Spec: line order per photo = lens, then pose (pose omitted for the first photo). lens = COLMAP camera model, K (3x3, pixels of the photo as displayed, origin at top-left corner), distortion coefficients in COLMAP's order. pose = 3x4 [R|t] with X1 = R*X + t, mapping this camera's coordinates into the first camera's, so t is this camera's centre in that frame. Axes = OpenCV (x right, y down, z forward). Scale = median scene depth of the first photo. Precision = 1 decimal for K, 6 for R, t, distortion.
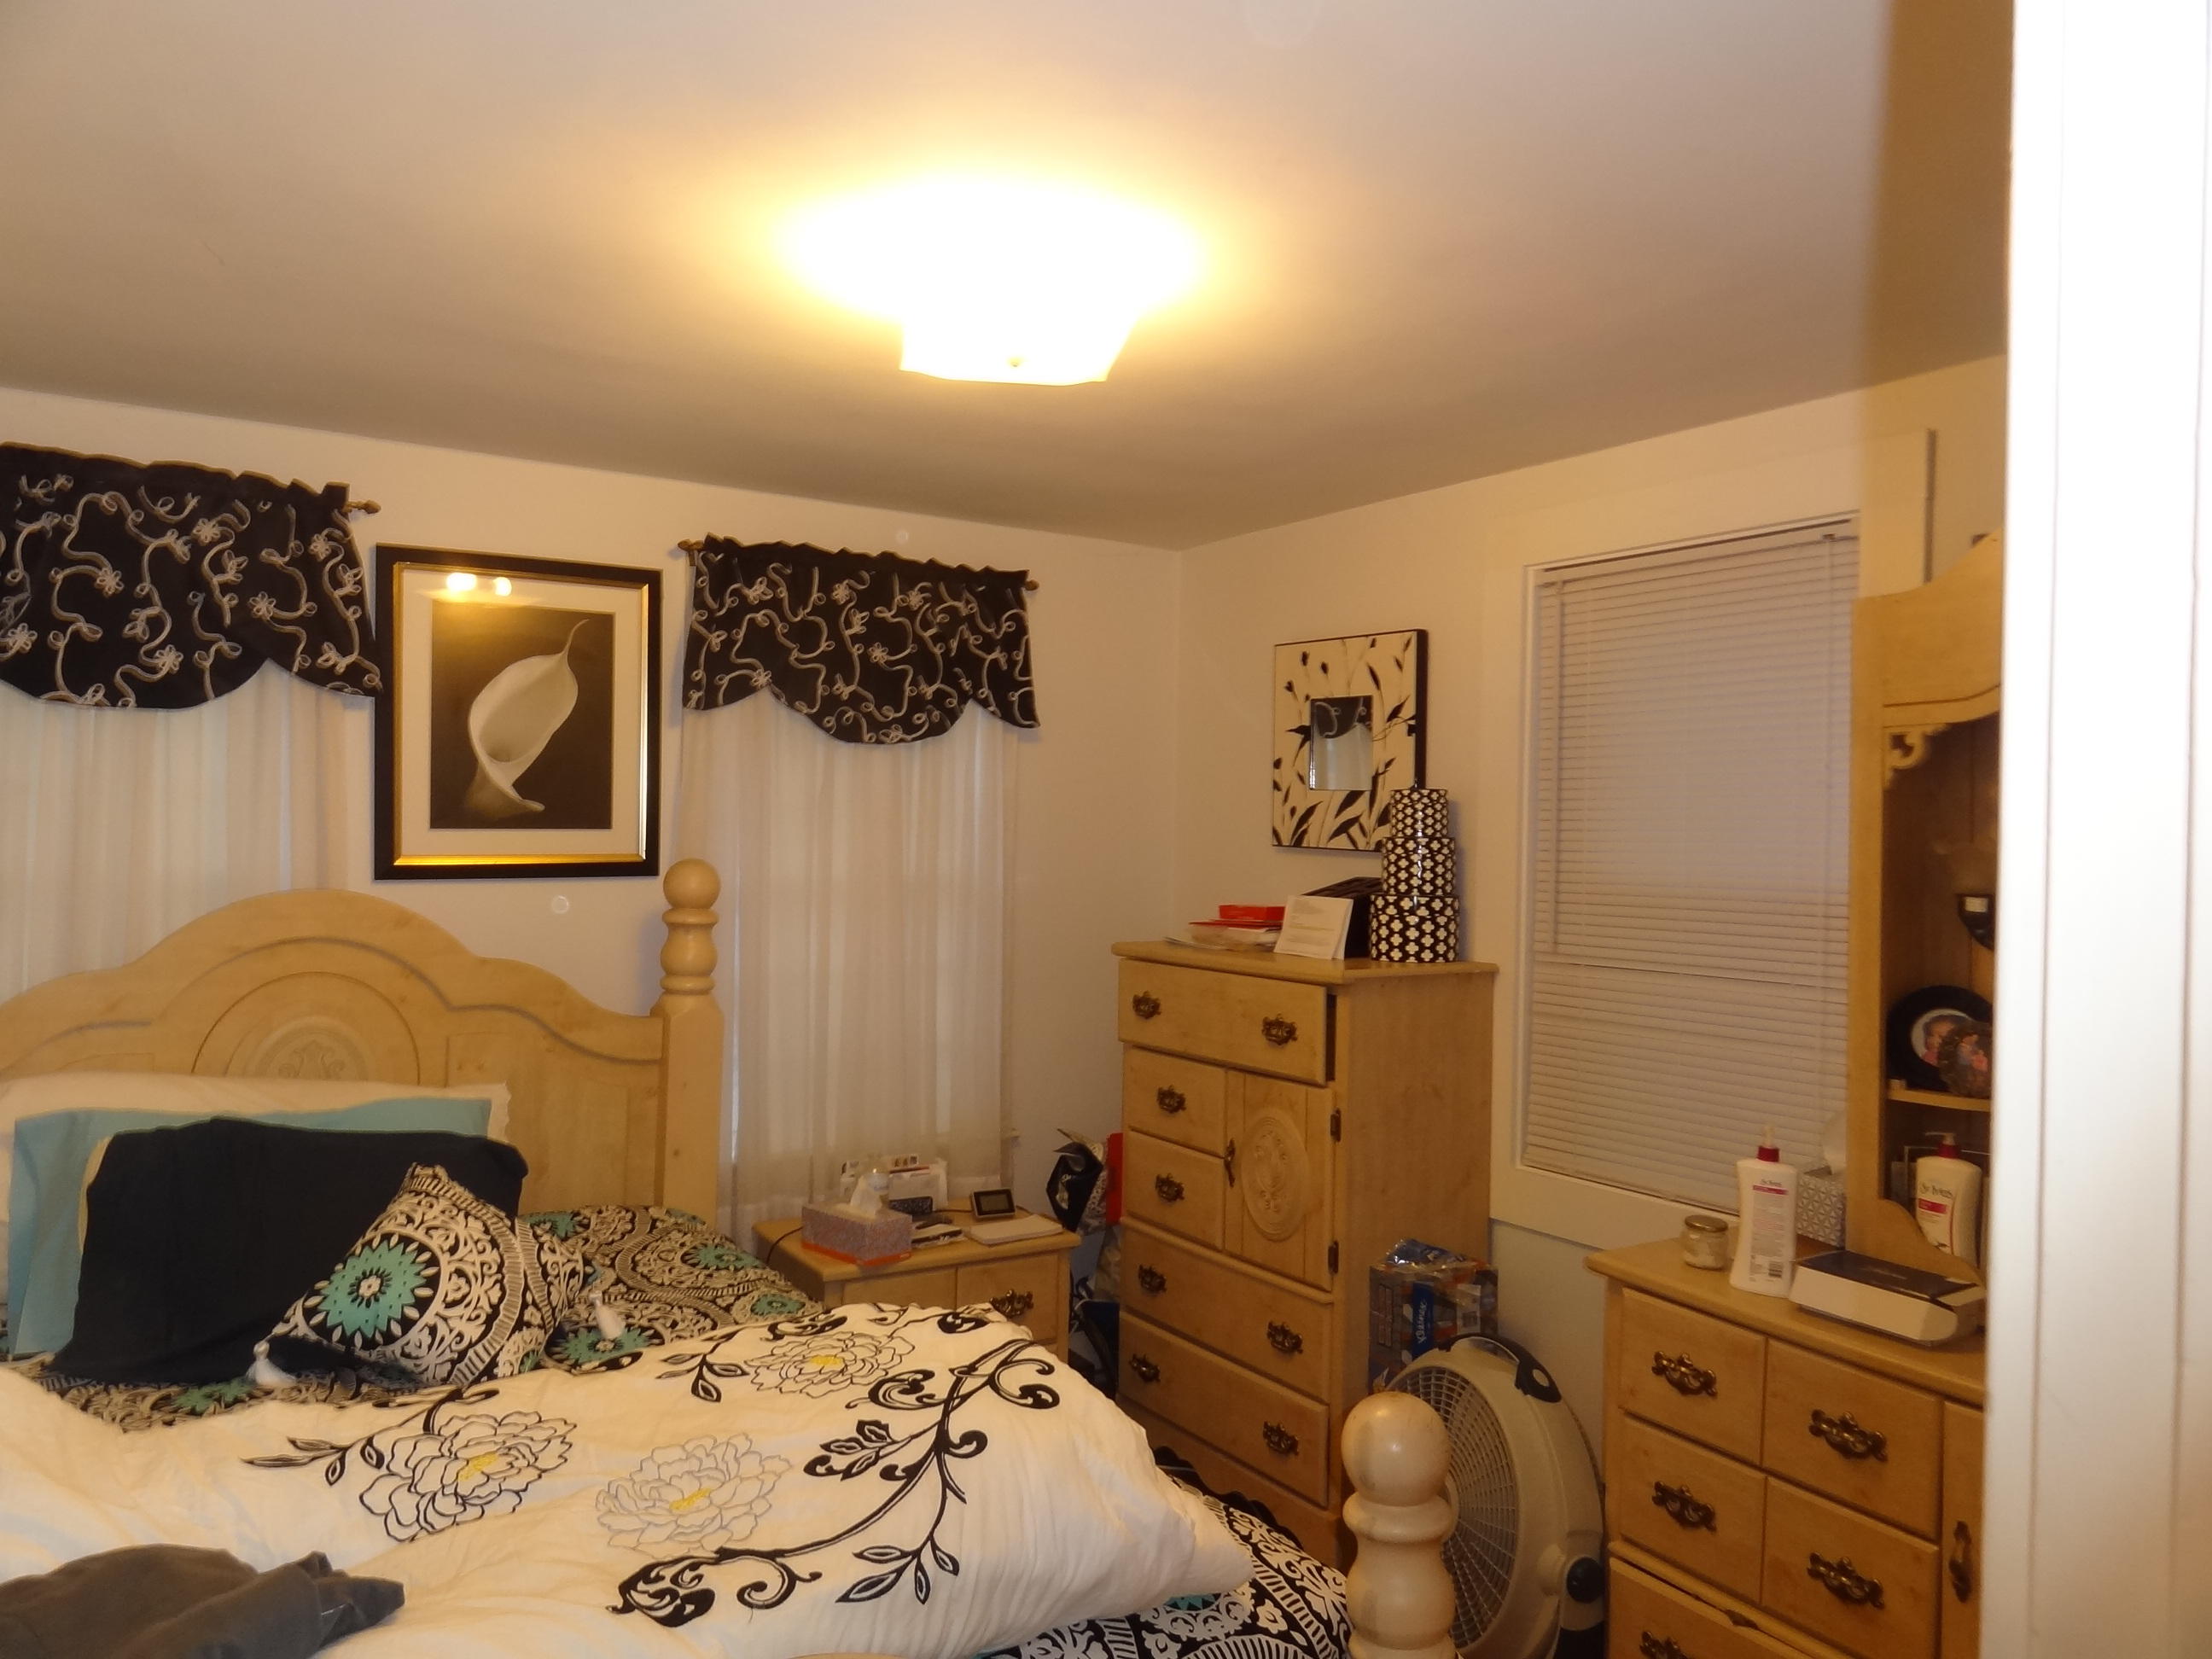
lens RADIAL K [[1573.7, 0, 1106.0], [0, 1573.7, 829.5], [0, 0, 1]] dist [-0.006163, 0.011454]
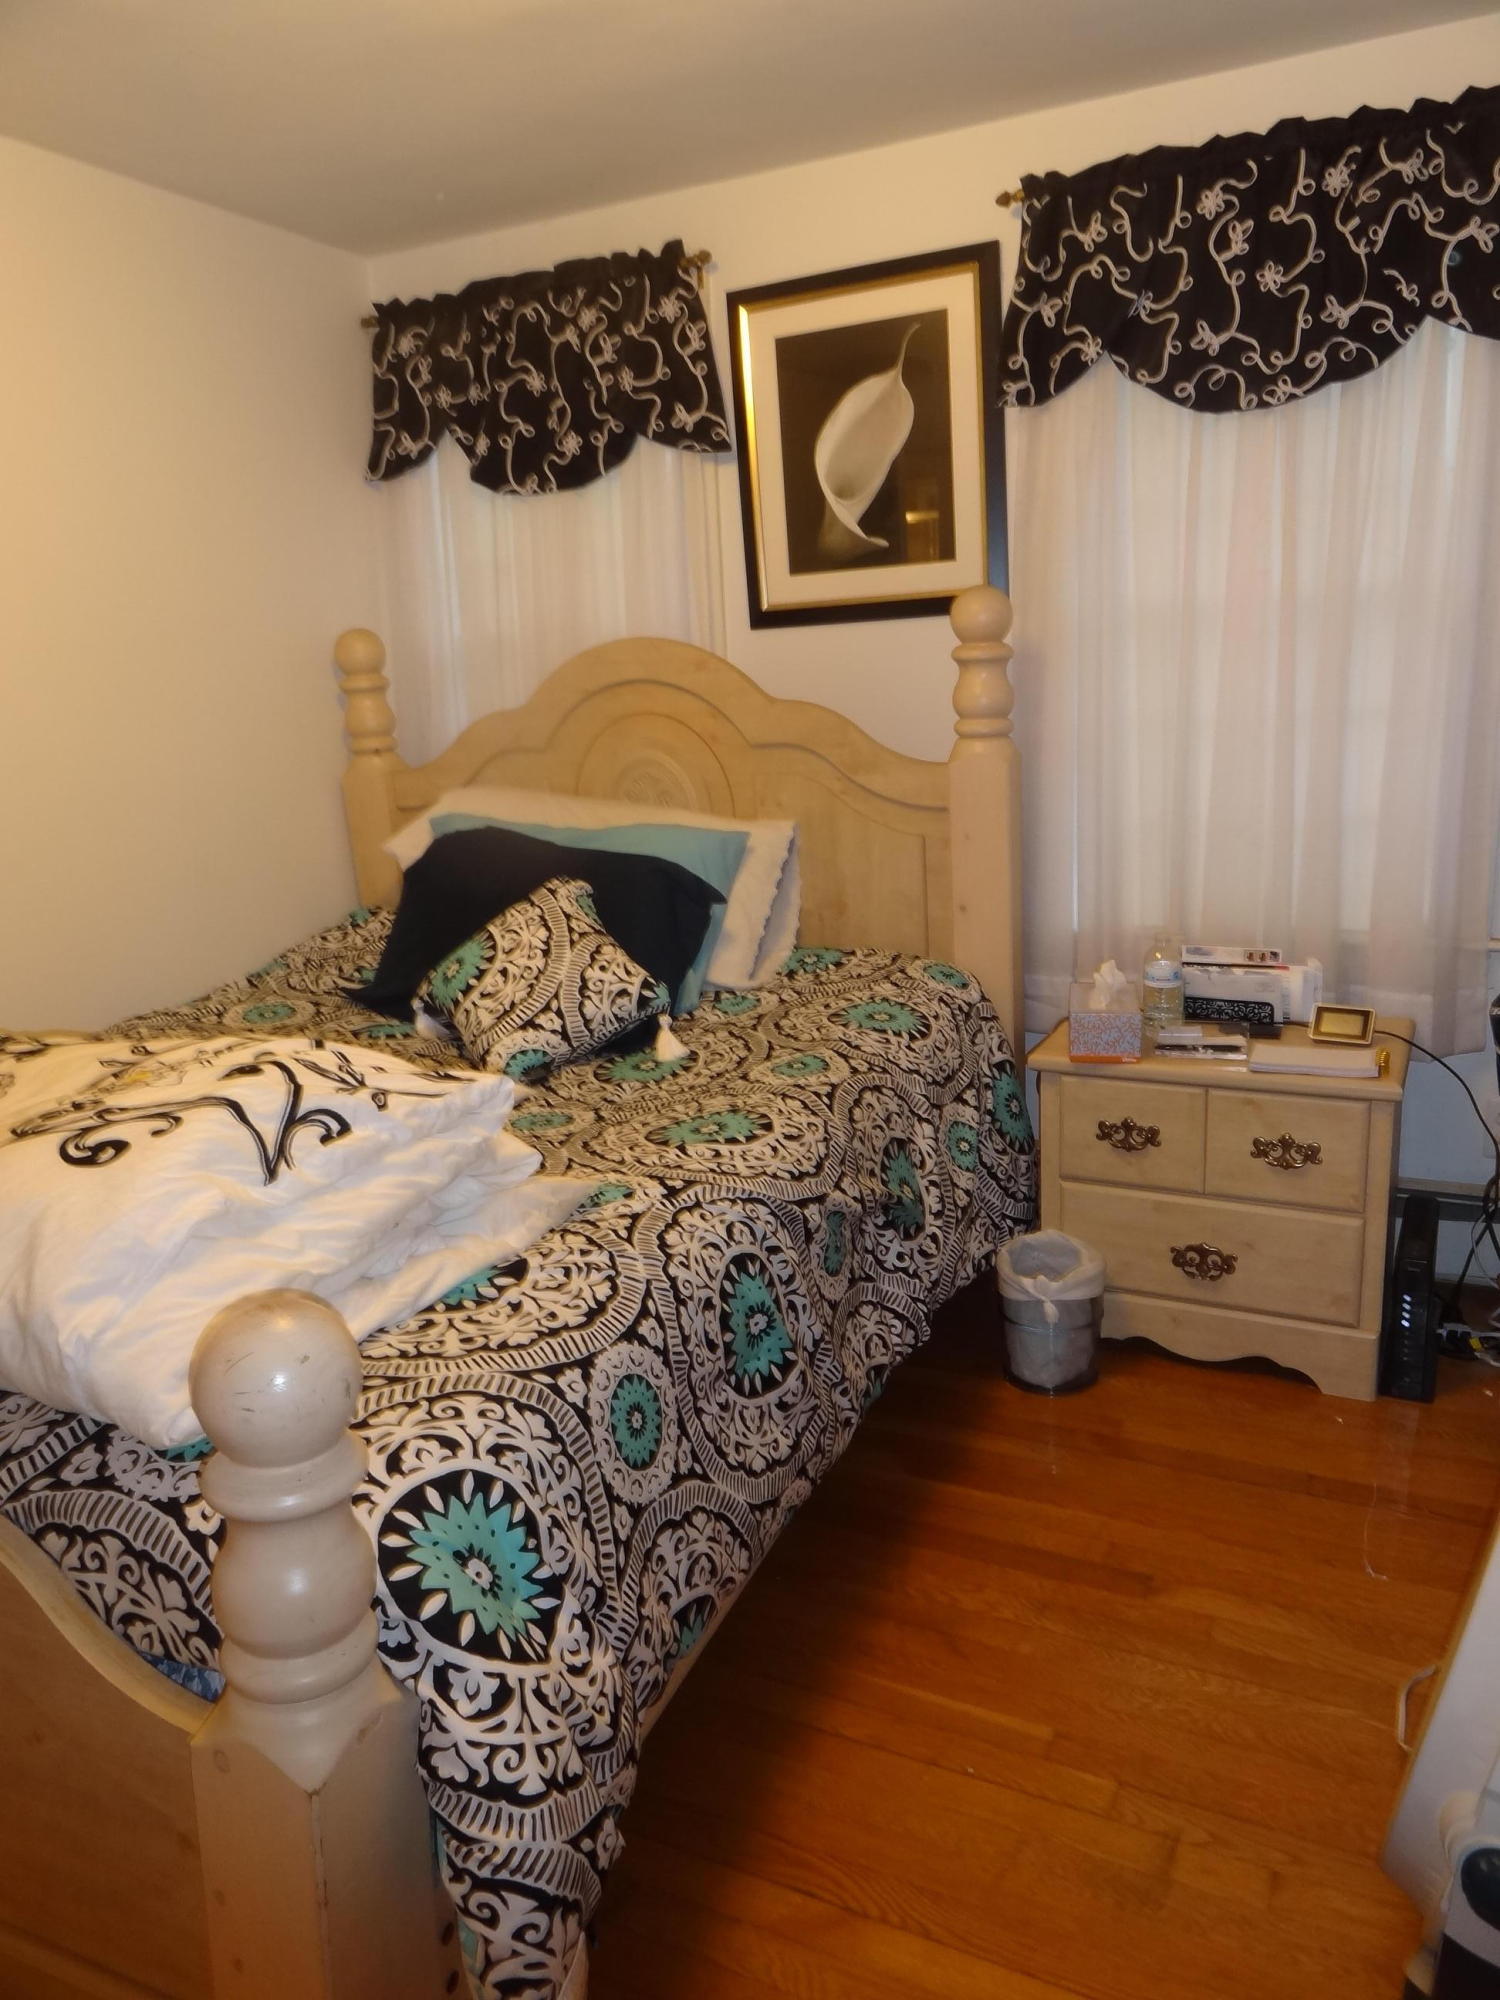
lens RADIAL K [[1422.9, 0, 750.0], [0, 1422.9, 1000.0], [0, 0, 1]] dist [-0.006163, 0.011454]
pose [[0.514656, 0.159757, -0.842382, 0.392021], [0.062343, 0.972914, 0.222601, 0.061501], [0.855127, -0.167079, 0.490757, 0.464936]]
